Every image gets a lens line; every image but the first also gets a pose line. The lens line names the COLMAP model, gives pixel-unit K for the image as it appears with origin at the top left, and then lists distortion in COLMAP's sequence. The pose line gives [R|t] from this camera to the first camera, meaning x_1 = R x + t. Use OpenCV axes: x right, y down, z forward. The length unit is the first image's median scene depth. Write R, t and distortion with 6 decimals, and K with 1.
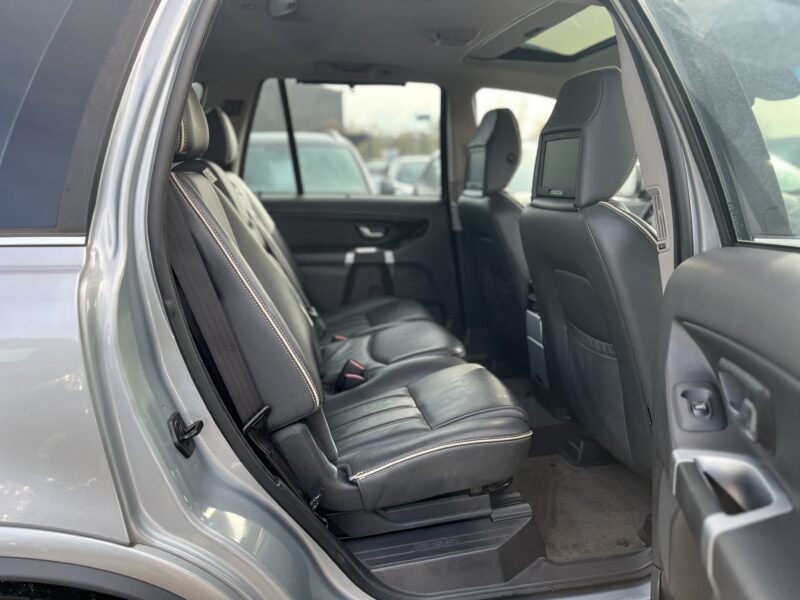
lens RADIAL K [[602.5, 0, 405.5], [0, 602.5, 300.9], [0, 0, 1]] dist [0.061713, -0.084800]
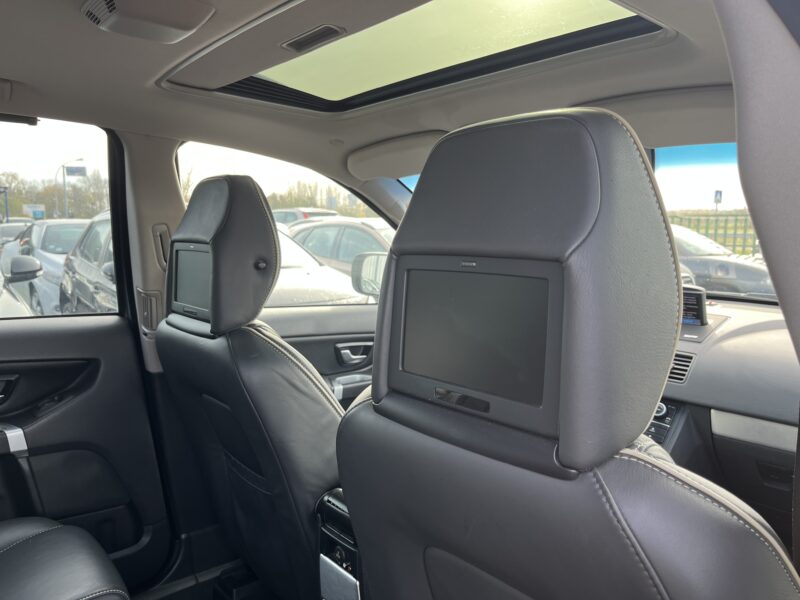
lens RADIAL K [[602.5, 0, 405.5], [0, 602.5, 300.9], [0, 0, 1]] dist [0.061713, -0.084800]
pose [[0.868798, -0.048301, 0.492806, 0.013071], [0.095857, 0.992810, -0.071685, -0.137330], [-0.485800, 0.109519, 0.867182, 0.418828]]
